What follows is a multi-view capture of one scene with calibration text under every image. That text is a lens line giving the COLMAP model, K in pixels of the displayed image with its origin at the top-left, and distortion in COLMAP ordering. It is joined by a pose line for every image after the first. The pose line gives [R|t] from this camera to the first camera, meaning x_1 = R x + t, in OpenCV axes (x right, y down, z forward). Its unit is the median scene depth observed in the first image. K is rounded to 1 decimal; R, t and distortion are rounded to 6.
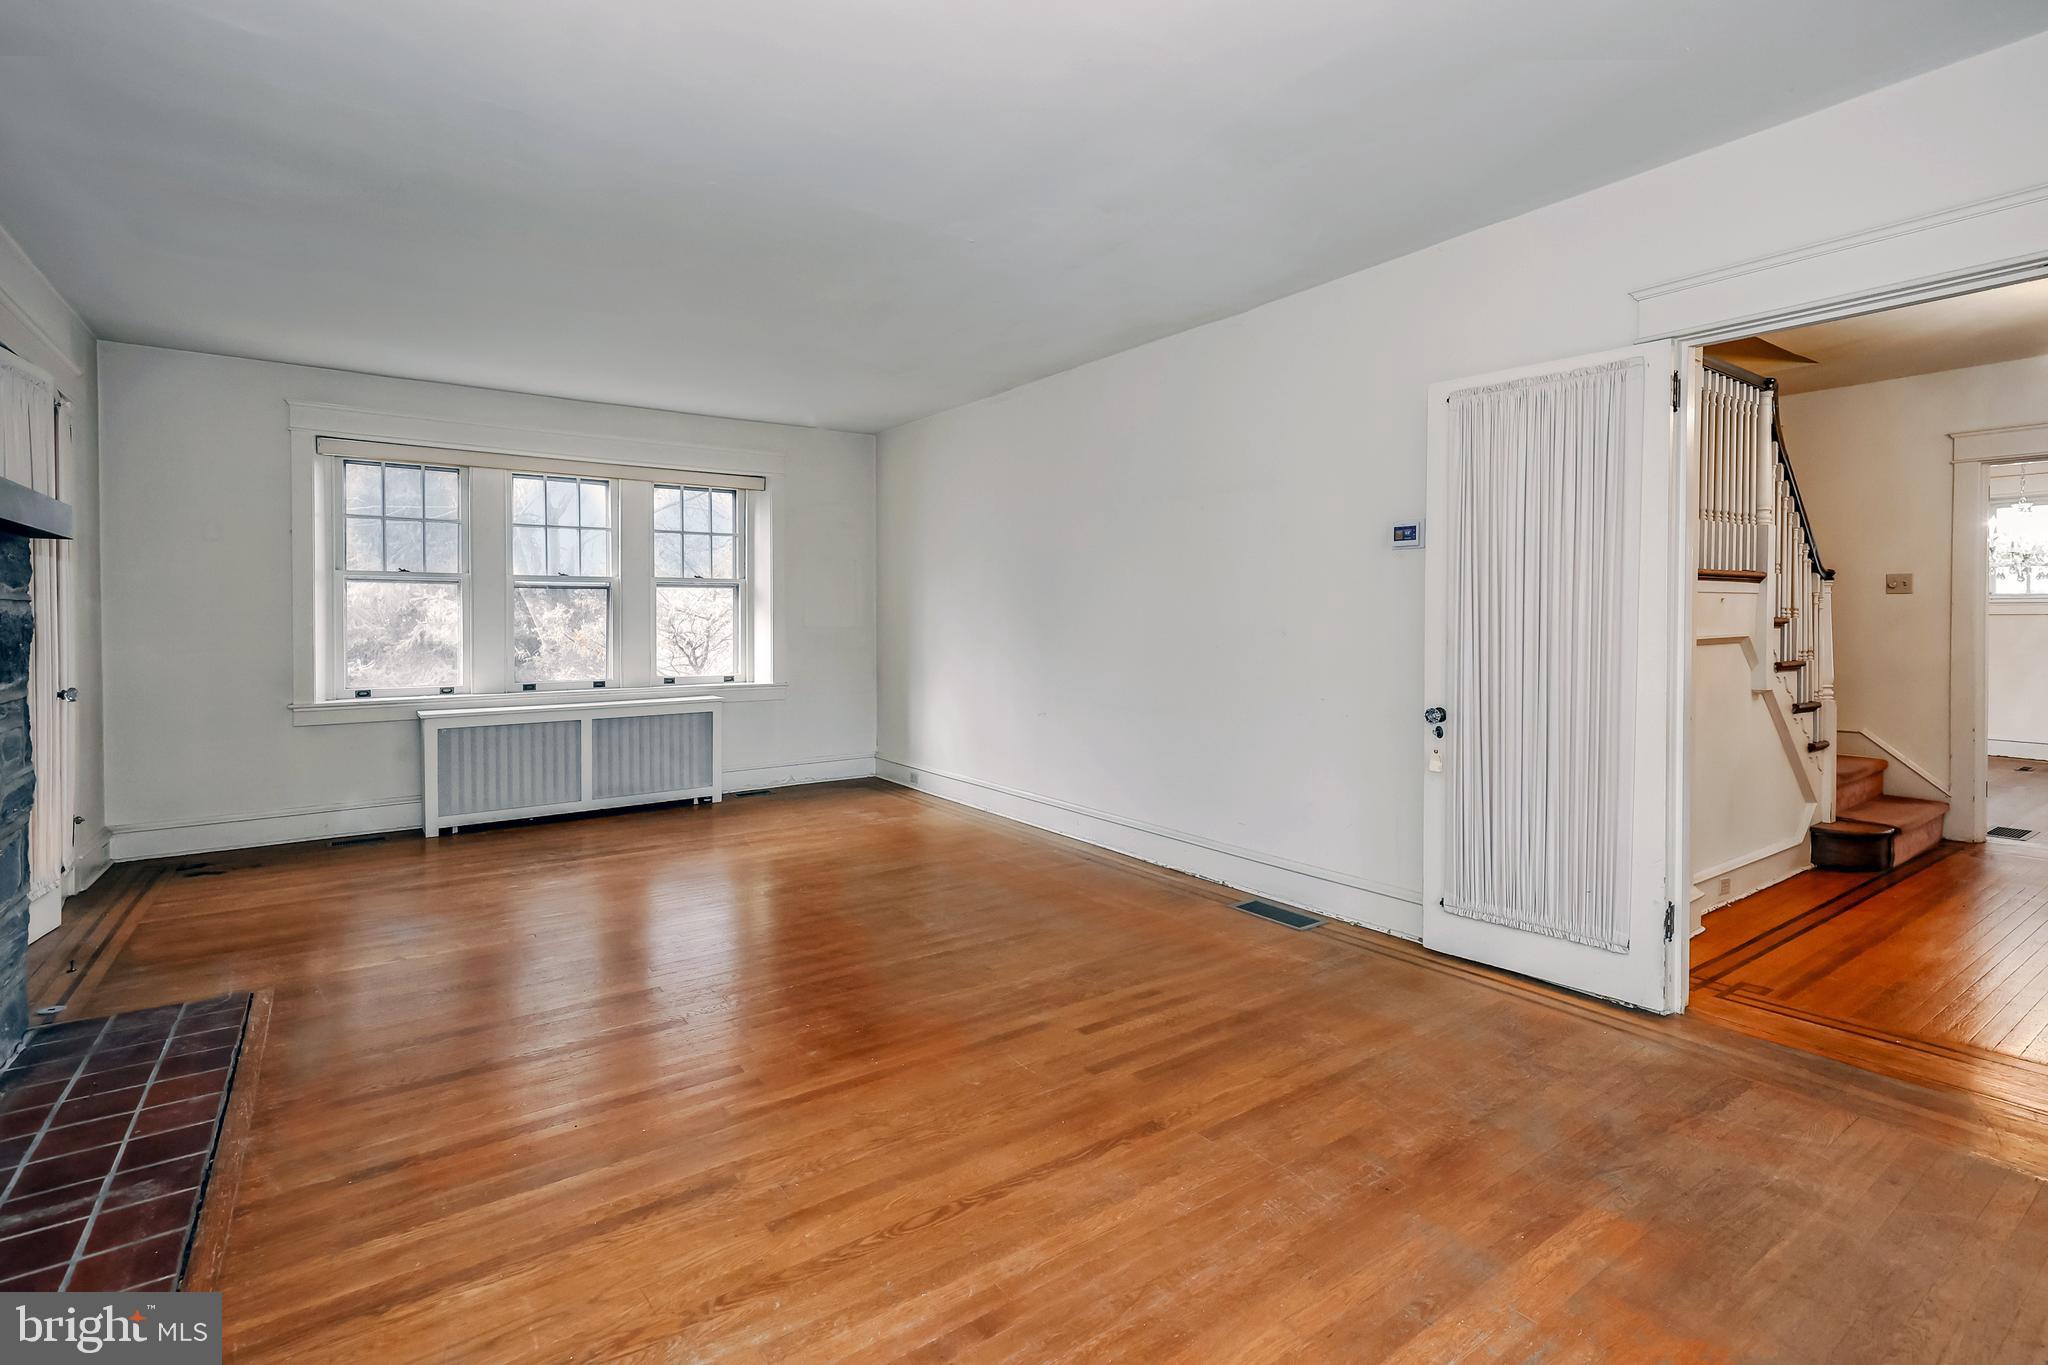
lens RADIAL K [[923.1, 0, 969.7], [0, 923.1, 650.0], [0, 0, 1]] dist [0.010705, 0.000038]
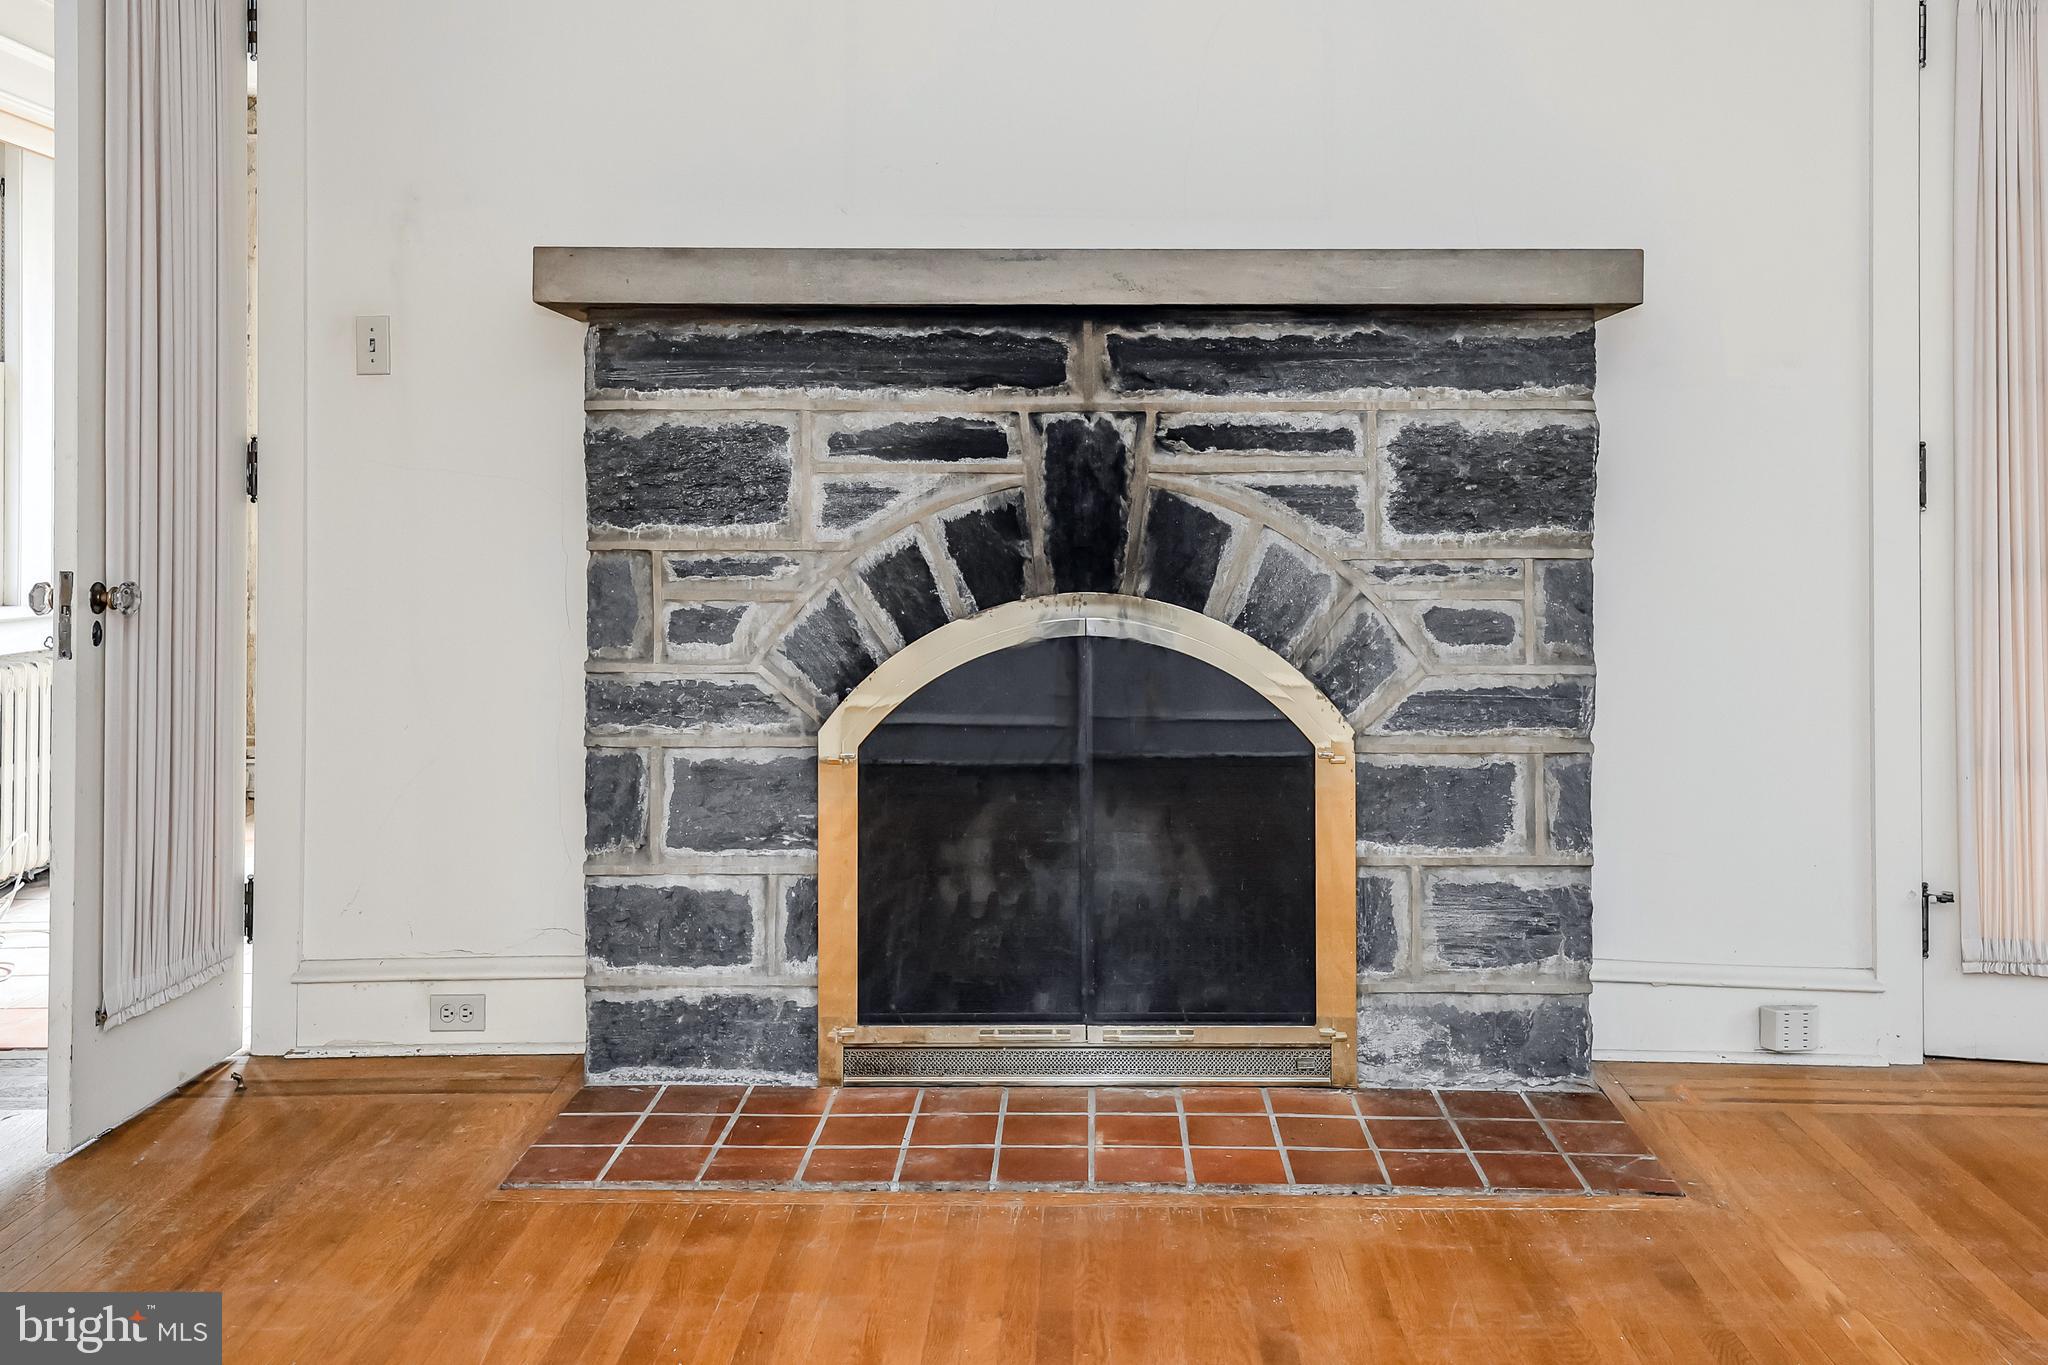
lens RADIAL K [[1868.5, 0, 1021.9], [0, 1868.5, 492.3], [0, 0, 1]] dist [0.044500, -0.004316]
pose [[-0.557575, -0.001740, -0.830125, 0.133520], [-0.028403, 0.999452, 0.016982, -0.003442], [0.829641, 0.033047, -0.557319, 0.673617]]
